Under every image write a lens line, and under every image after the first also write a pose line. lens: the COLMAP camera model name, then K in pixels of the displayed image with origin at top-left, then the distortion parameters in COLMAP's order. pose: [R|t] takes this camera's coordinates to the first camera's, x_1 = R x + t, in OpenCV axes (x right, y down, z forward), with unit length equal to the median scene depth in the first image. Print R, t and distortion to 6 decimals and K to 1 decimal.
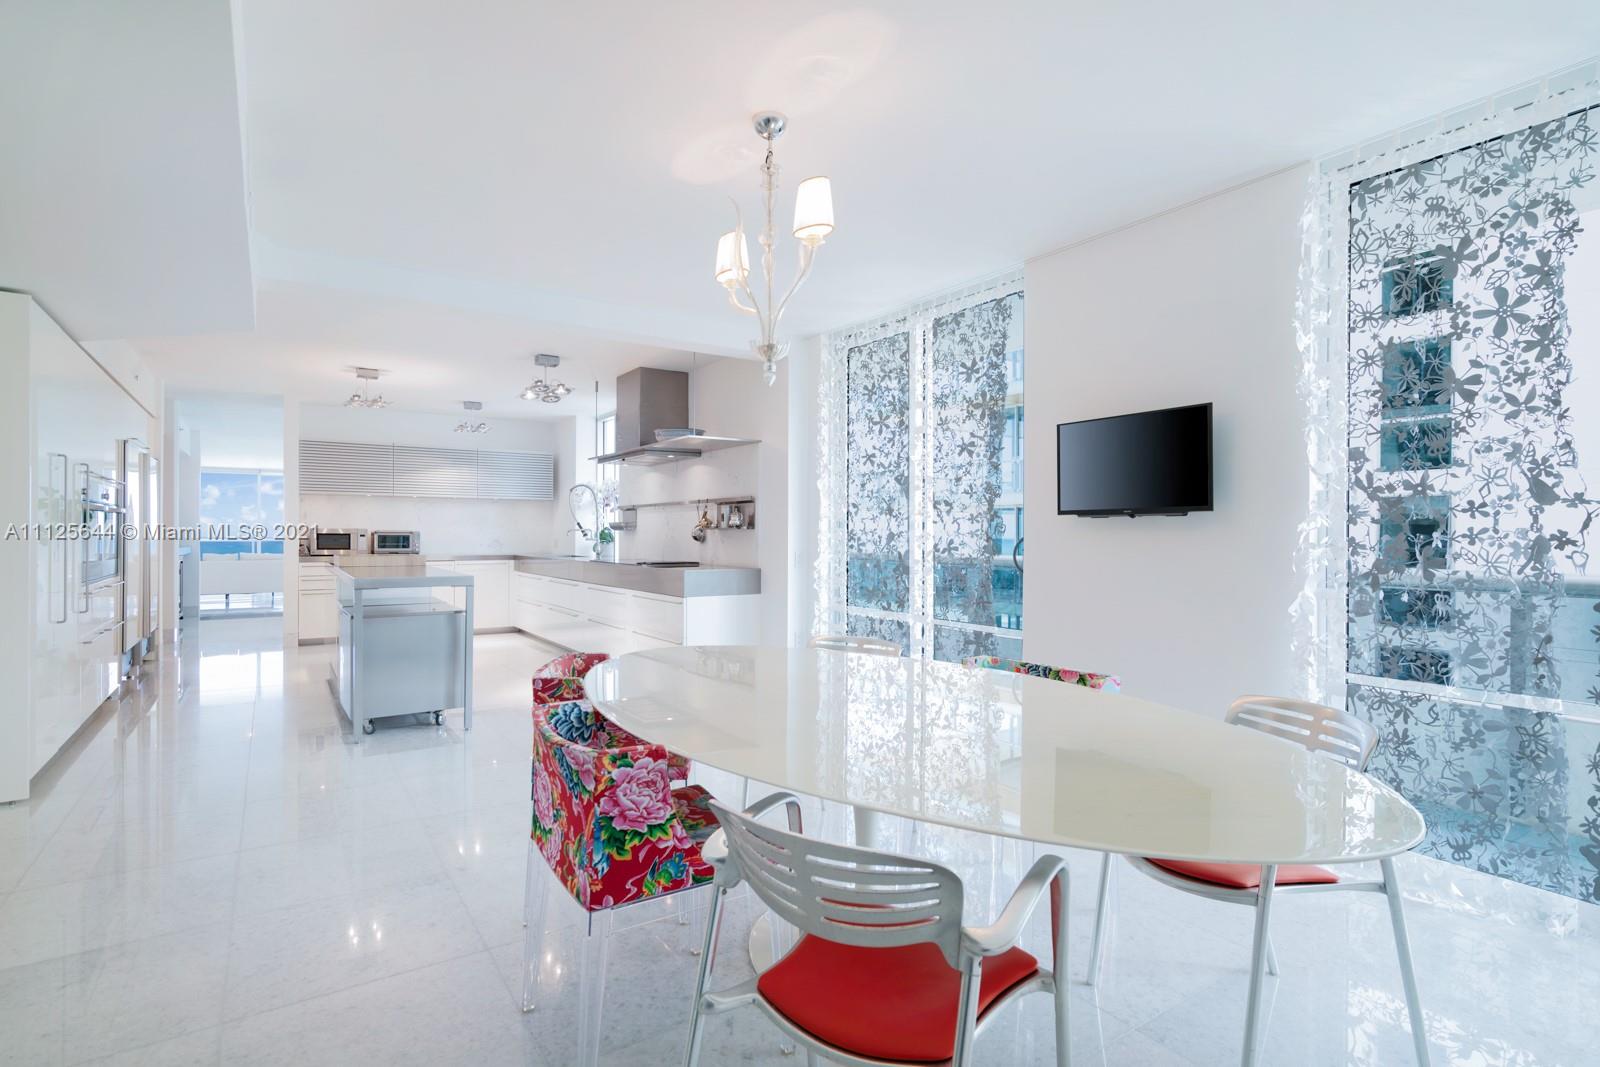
lens RADIAL K [[780.3, 0, 801.2], [0, 780.3, 530.2], [0, 0, 1]] dist [0.000456, -0.000121]
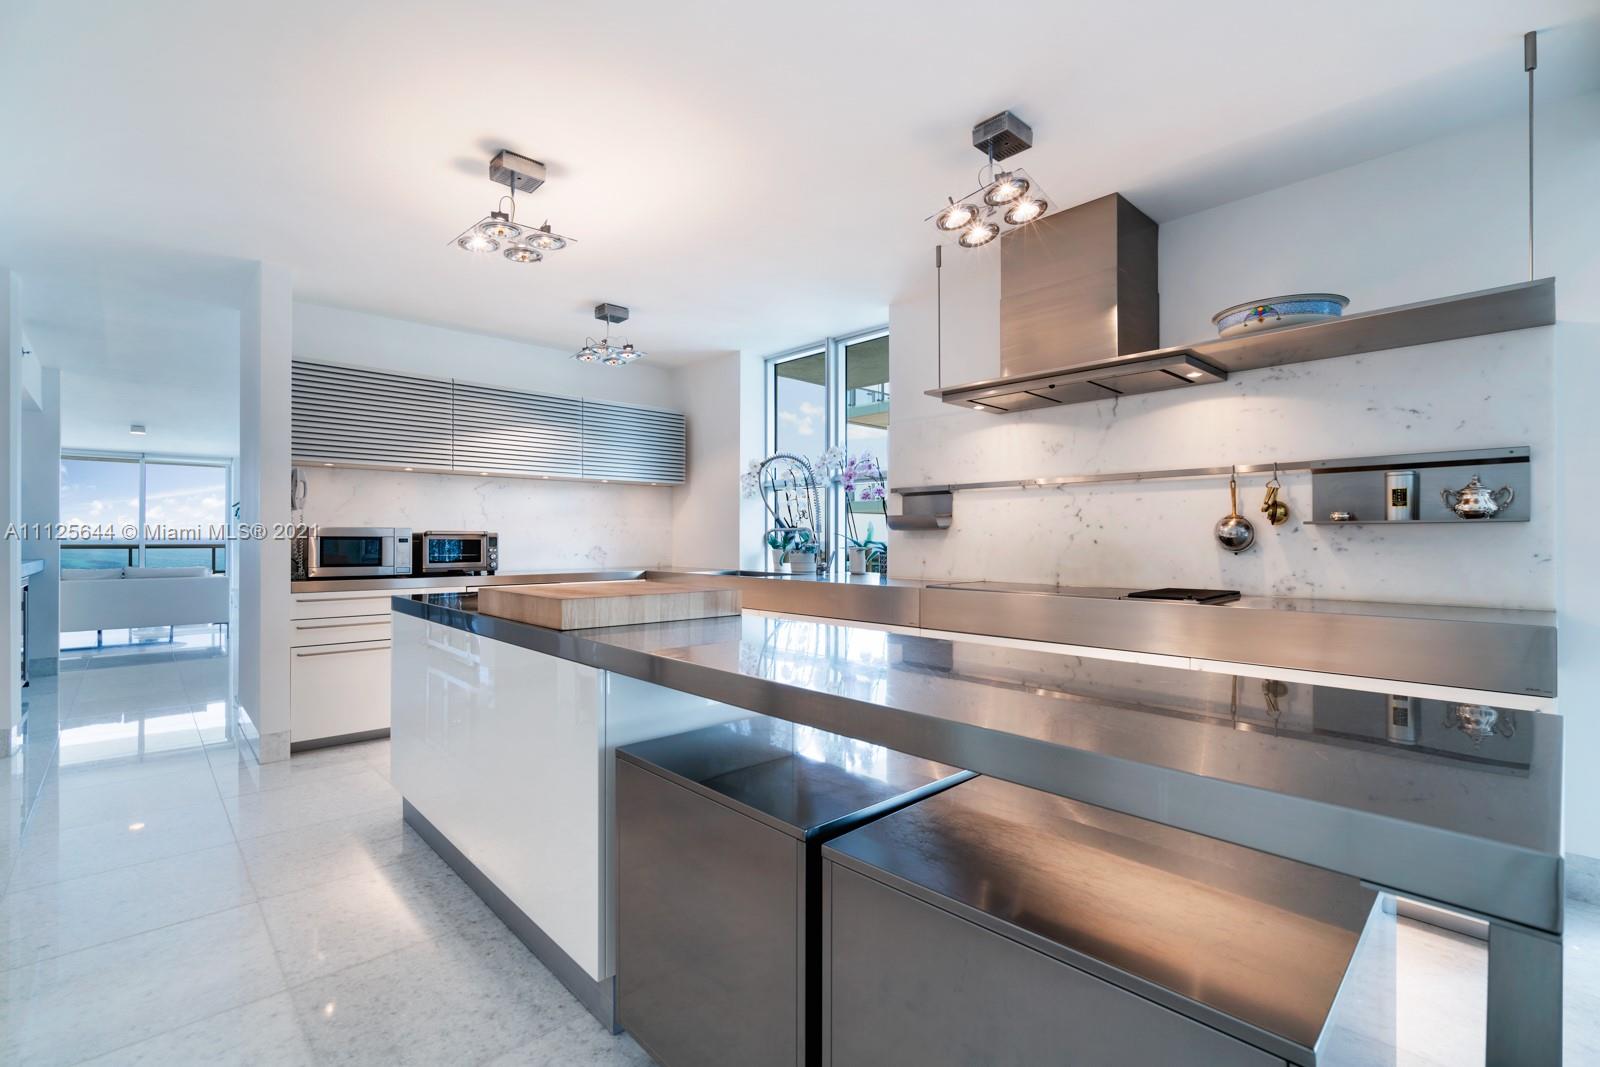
lens RADIAL K [[722.8, 0, 798.9], [0, 722.8, 538.1], [0, 0, 1]] dist [-0.001262, 0.000315]
pose [[0.988370, -0.003943, 0.152017, -0.357000], [0.003127, 0.999979, 0.005604, 0.002704], [-0.152036, -0.005063, 0.988362, 0.442668]]
